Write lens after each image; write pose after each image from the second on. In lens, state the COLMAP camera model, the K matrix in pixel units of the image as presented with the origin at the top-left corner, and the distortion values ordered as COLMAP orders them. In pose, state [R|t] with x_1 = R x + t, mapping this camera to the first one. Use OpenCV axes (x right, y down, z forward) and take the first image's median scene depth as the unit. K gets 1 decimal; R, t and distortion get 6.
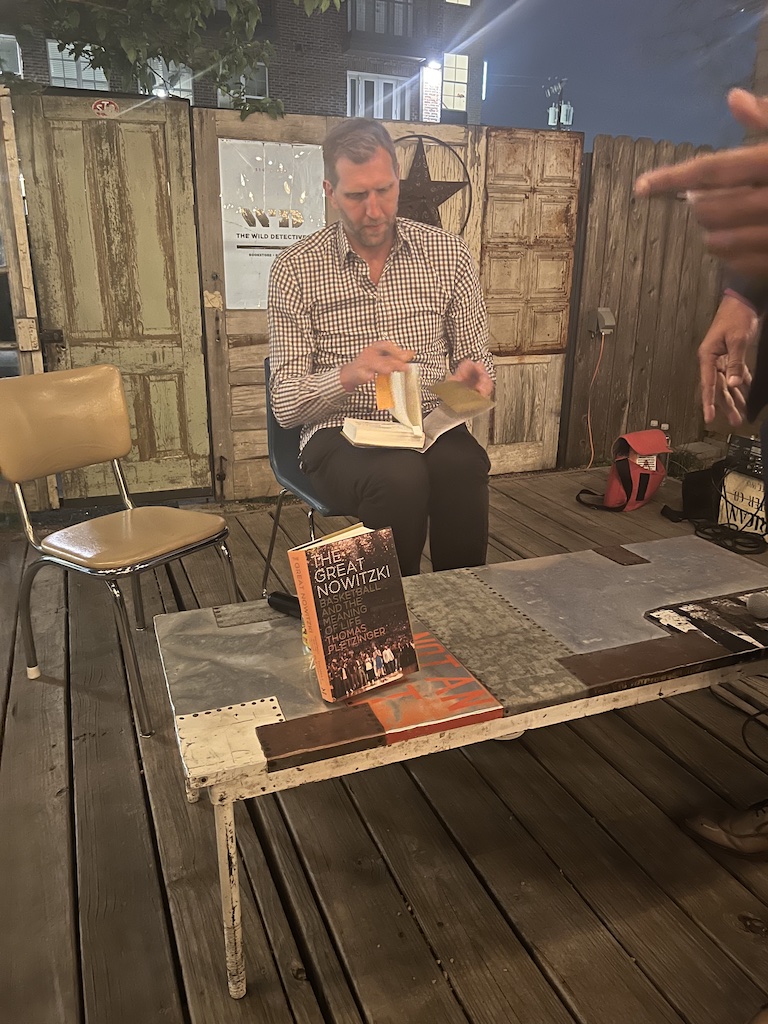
lens RADIAL K [[767.2, 0, 389.1], [0, 767.2, 508.1], [0, 0, 1]] dist [0.033790, -0.037783]
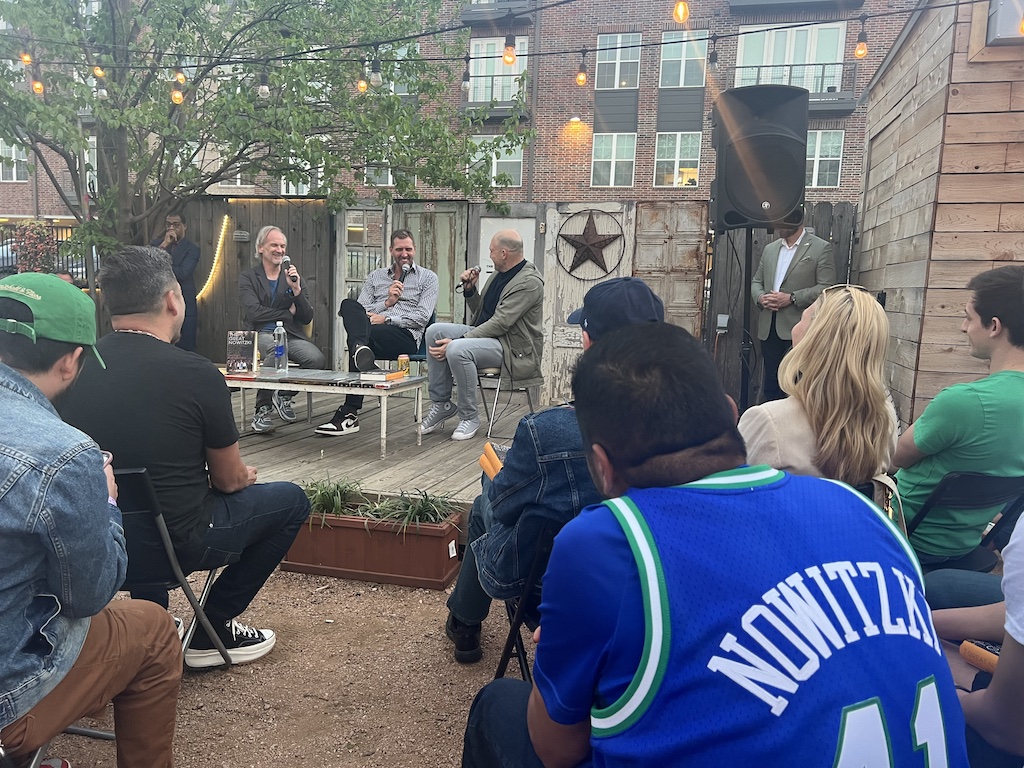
lens RADIAL K [[767.2, 0, 511.5], [0, 767.2, 386.2], [0, 0, 1]] dist [0.033790, -0.037783]
pose [[0.811868, 0.088311, -0.577123, 0.870396], [-0.196487, 0.972162, -0.127648, 0.137404], [0.549784, 0.217031, 0.806619, -0.357167]]
